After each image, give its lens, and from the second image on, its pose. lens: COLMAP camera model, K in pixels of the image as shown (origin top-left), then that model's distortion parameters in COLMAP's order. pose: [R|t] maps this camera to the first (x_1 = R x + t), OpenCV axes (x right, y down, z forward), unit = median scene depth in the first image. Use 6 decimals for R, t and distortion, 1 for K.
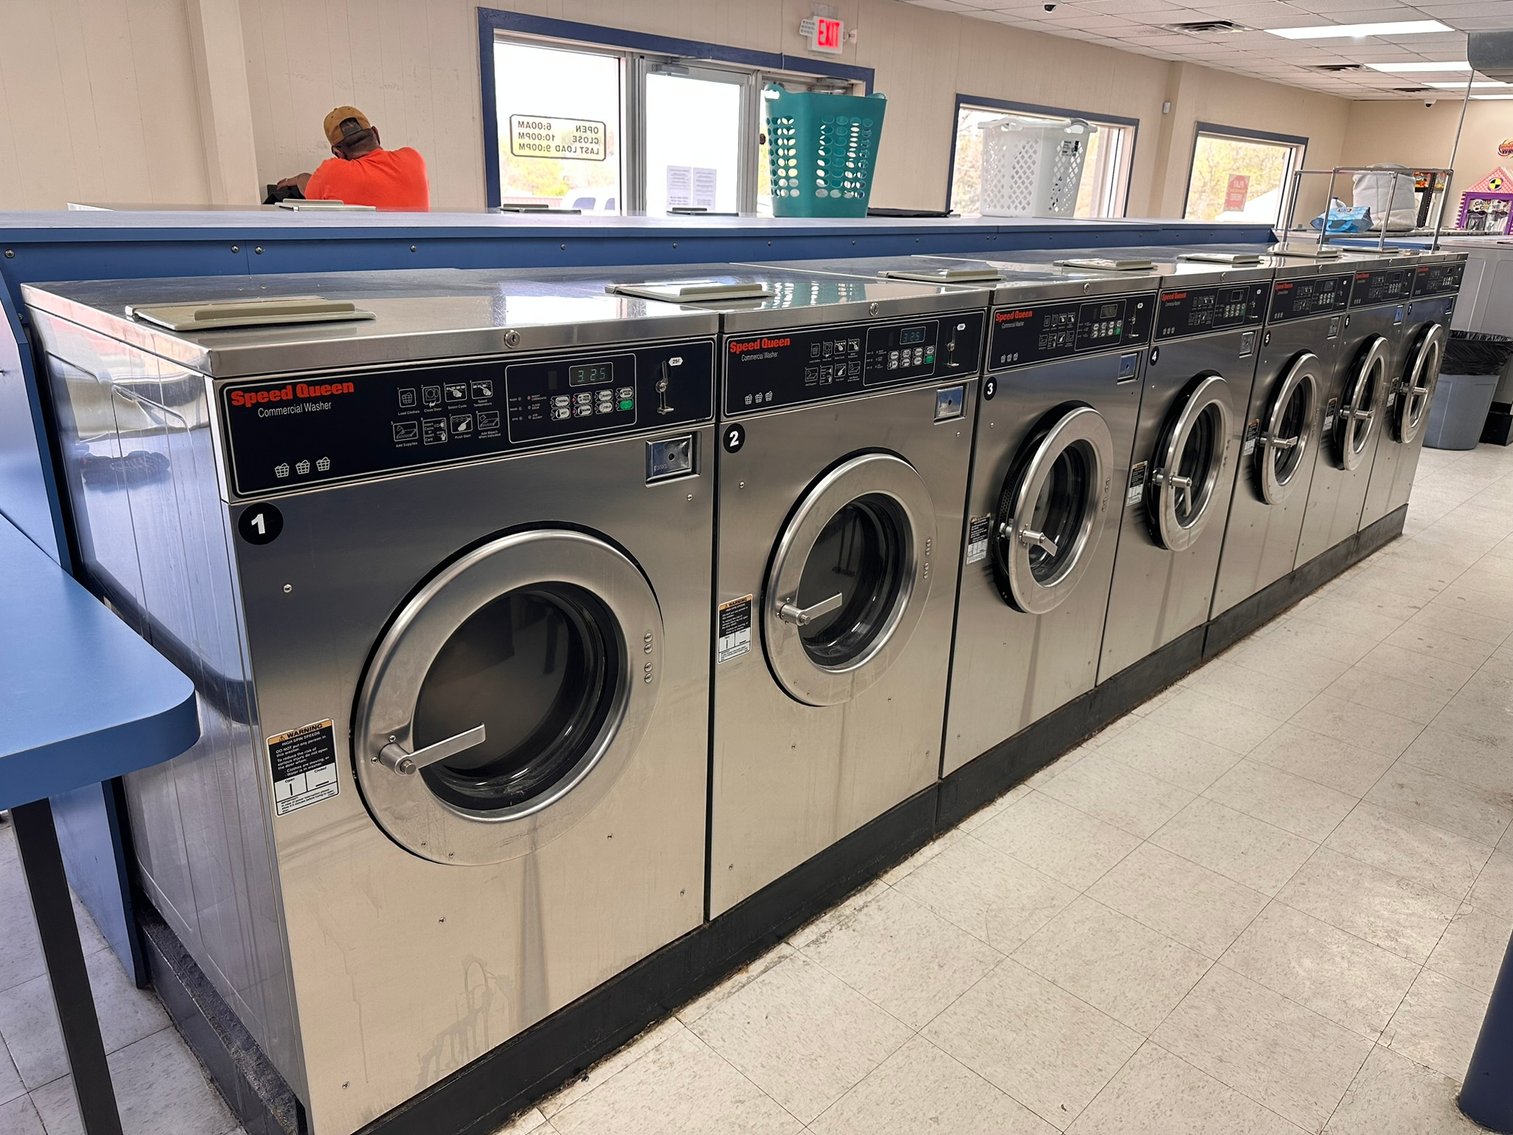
lens RADIAL K [[1080.9, 0, 785.7], [0, 1080.9, 566.6], [0, 0, 1]] dist [0.089118, -0.003841]
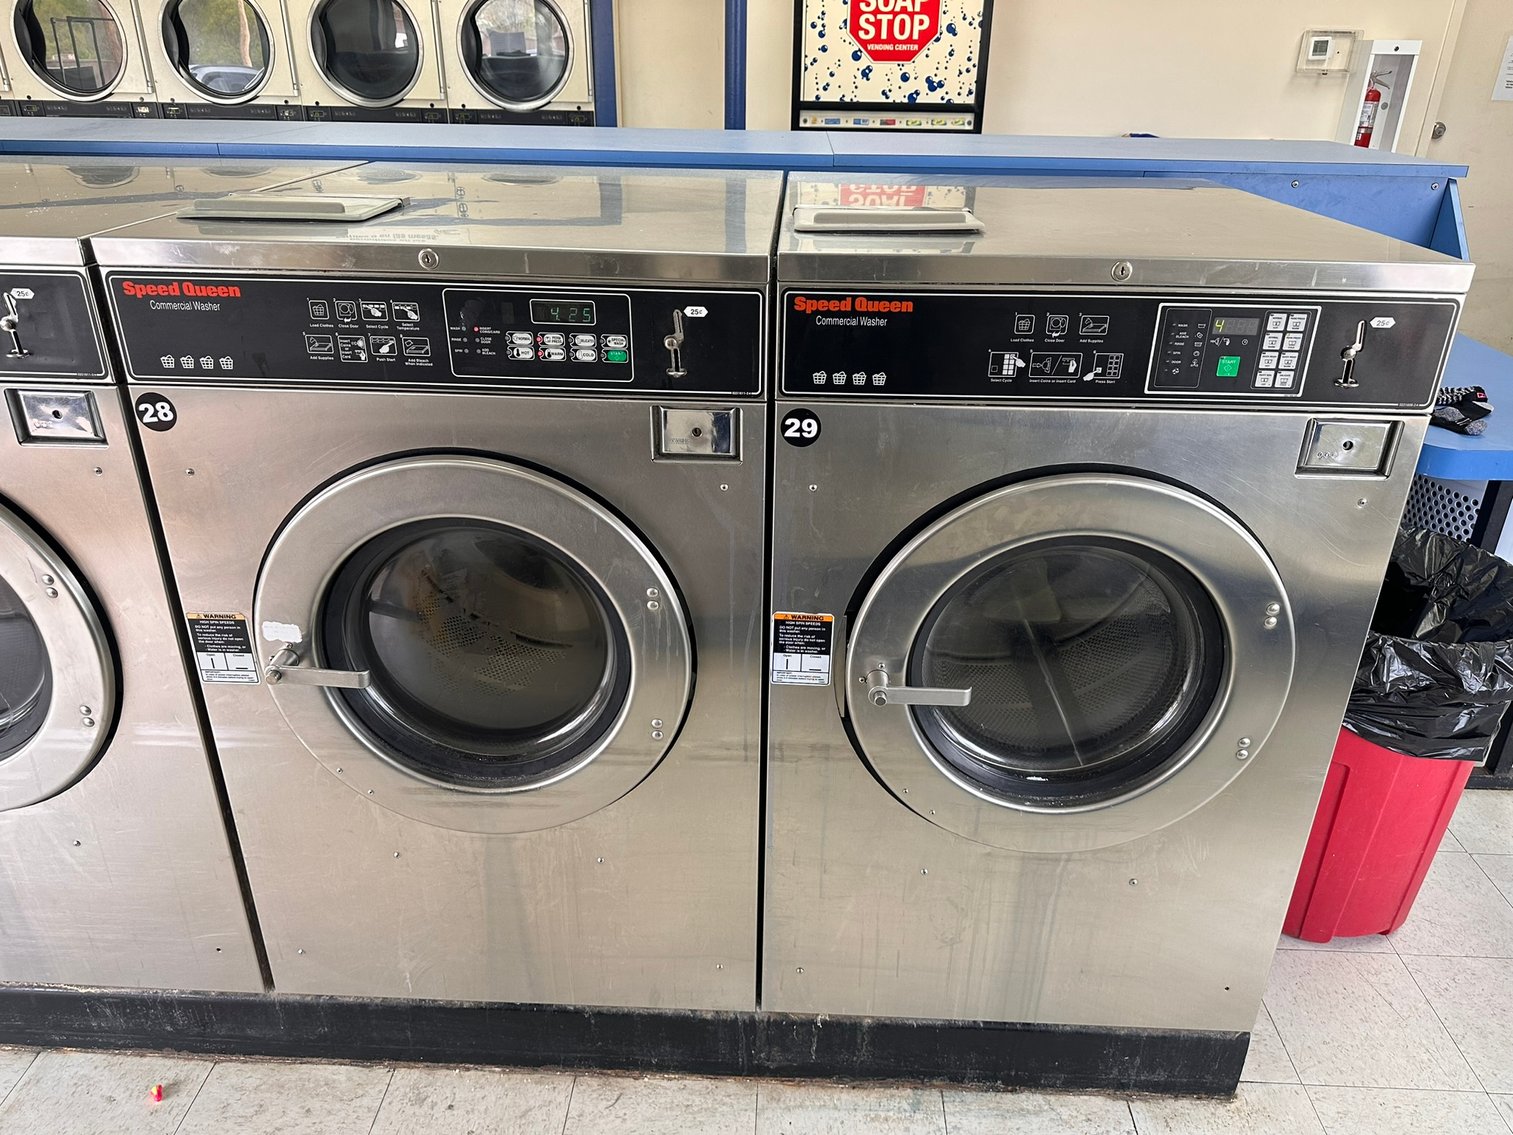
lens RADIAL K [[1043.4, 0, 756.0], [0, 1043.4, 596.1], [0, 0, 1]] dist [0.004698, -0.002136]
pose [[0.655182, 0.319240, -0.684706, 0.540222], [-0.243176, 0.947211, 0.208941, -0.175425], [0.715264, 0.029609, 0.698227, 0.557741]]
